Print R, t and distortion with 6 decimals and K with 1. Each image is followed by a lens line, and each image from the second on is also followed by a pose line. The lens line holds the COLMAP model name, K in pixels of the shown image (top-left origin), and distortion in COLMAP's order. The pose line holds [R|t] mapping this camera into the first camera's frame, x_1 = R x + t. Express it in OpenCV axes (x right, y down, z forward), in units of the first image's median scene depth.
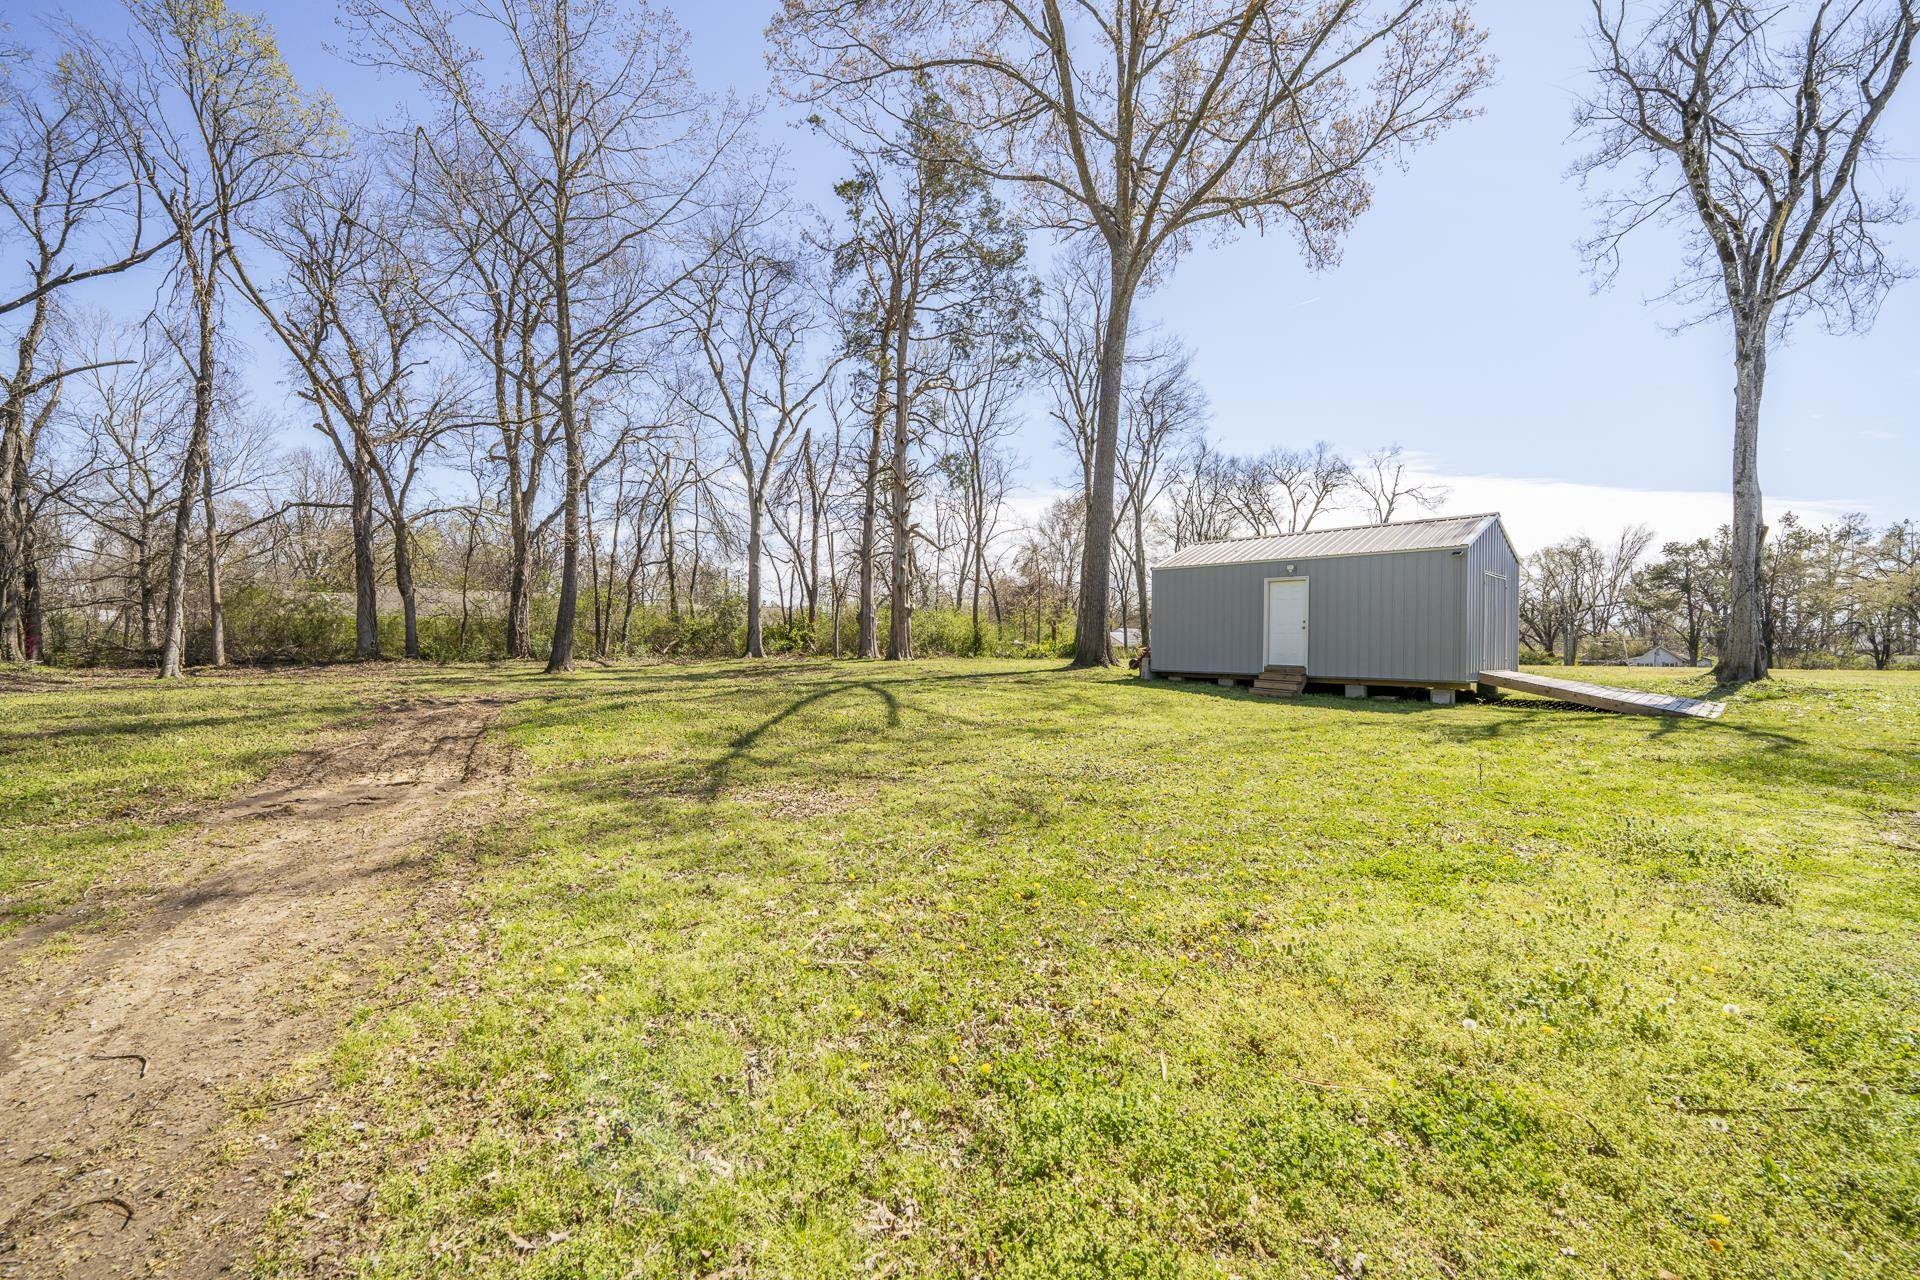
lens RADIAL K [[791.5, 0, 969.6], [0, 791.5, 637.5], [0, 0, 1]] dist [0.000097, -0.001152]
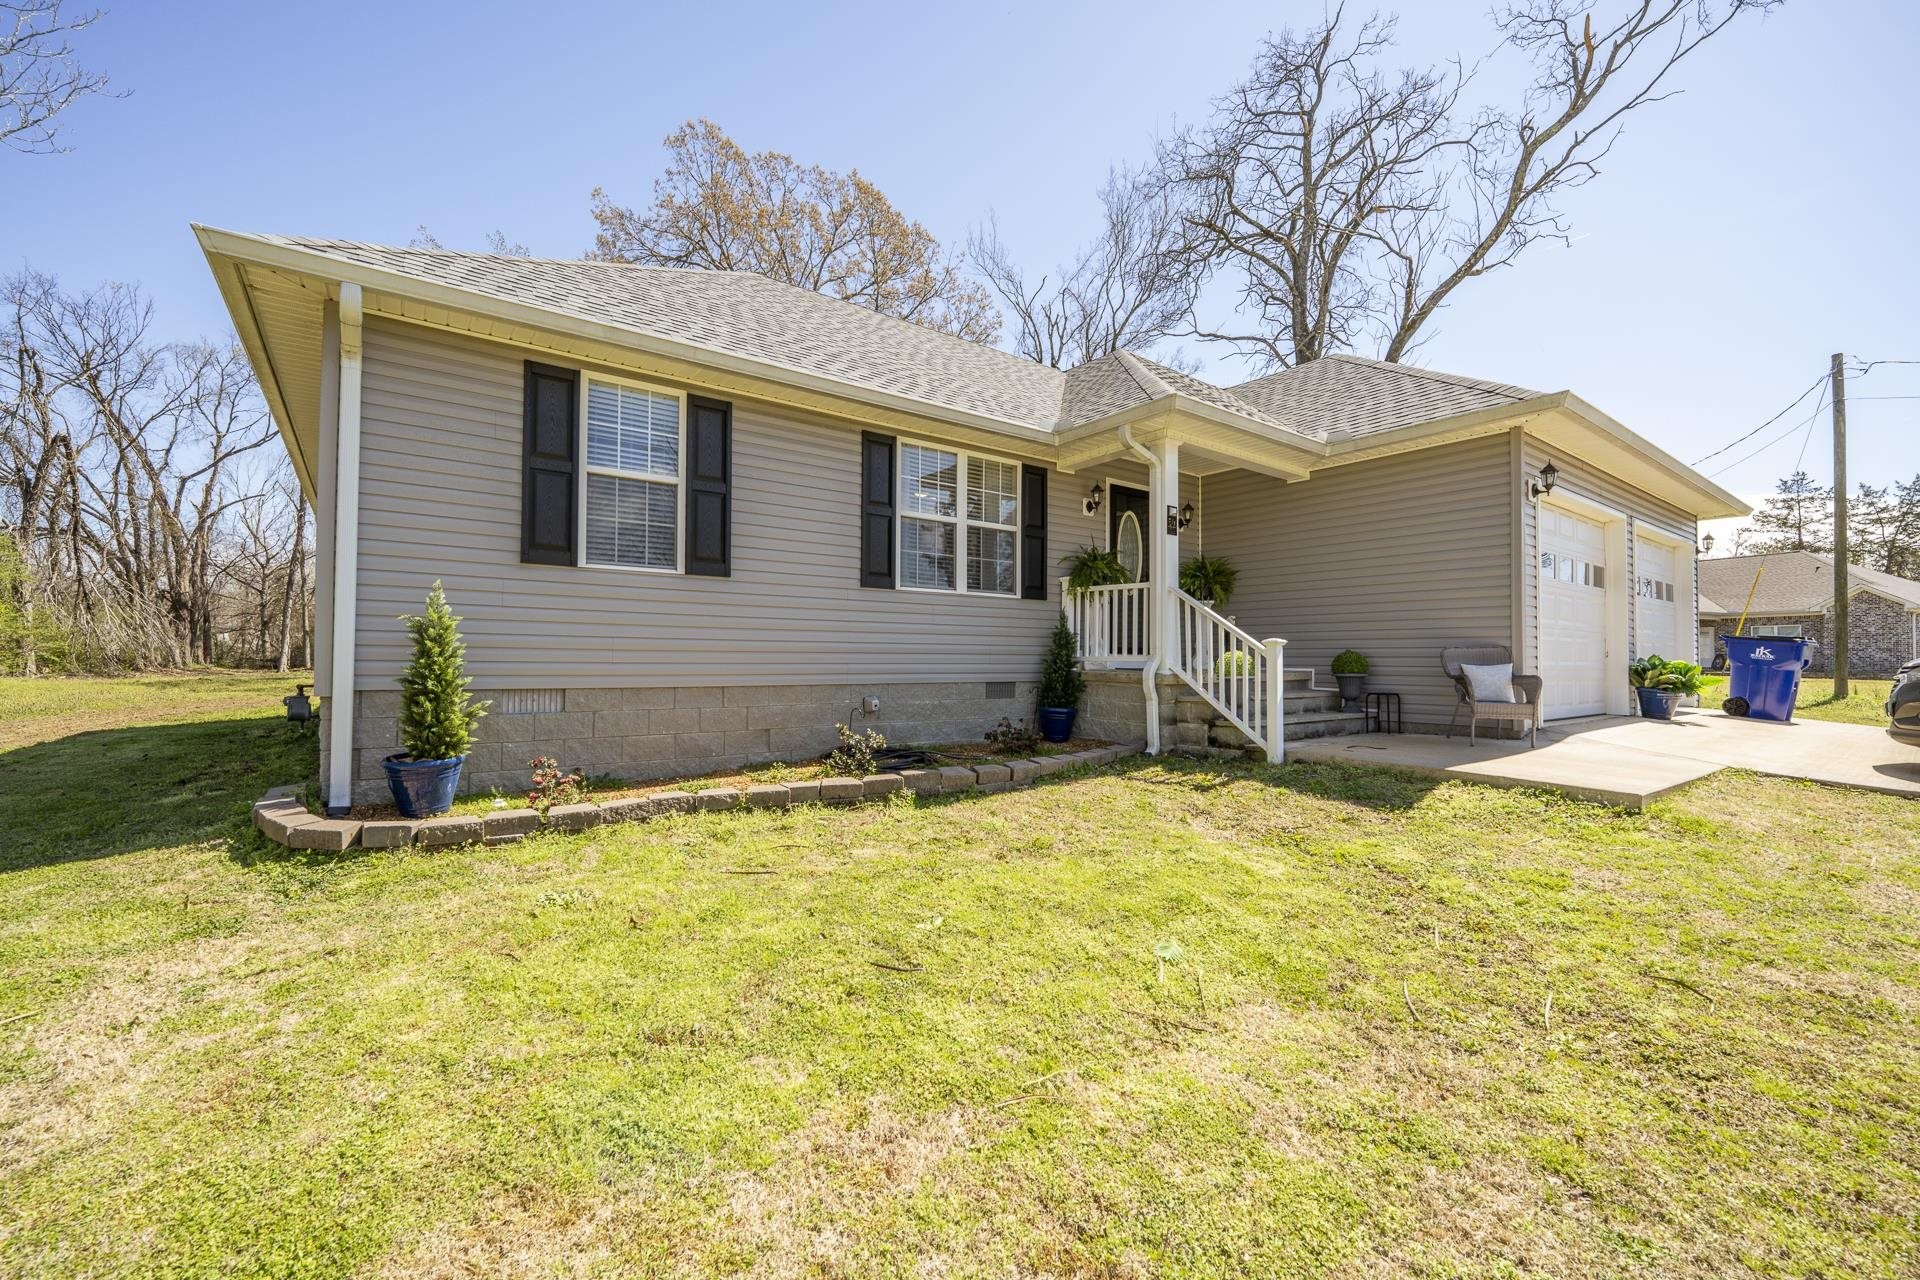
lens RADIAL K [[791.5, 0, 950.1], [0, 791.5, 648.2], [0, 0, 1]] dist [0.000097, -0.001152]
pose [[0.997192, 0.002152, -0.074858, 0.601783], [-0.002992, 0.999934, -0.011109, 0.007985], [0.074829, 0.011302, 0.997132, -0.642127]]
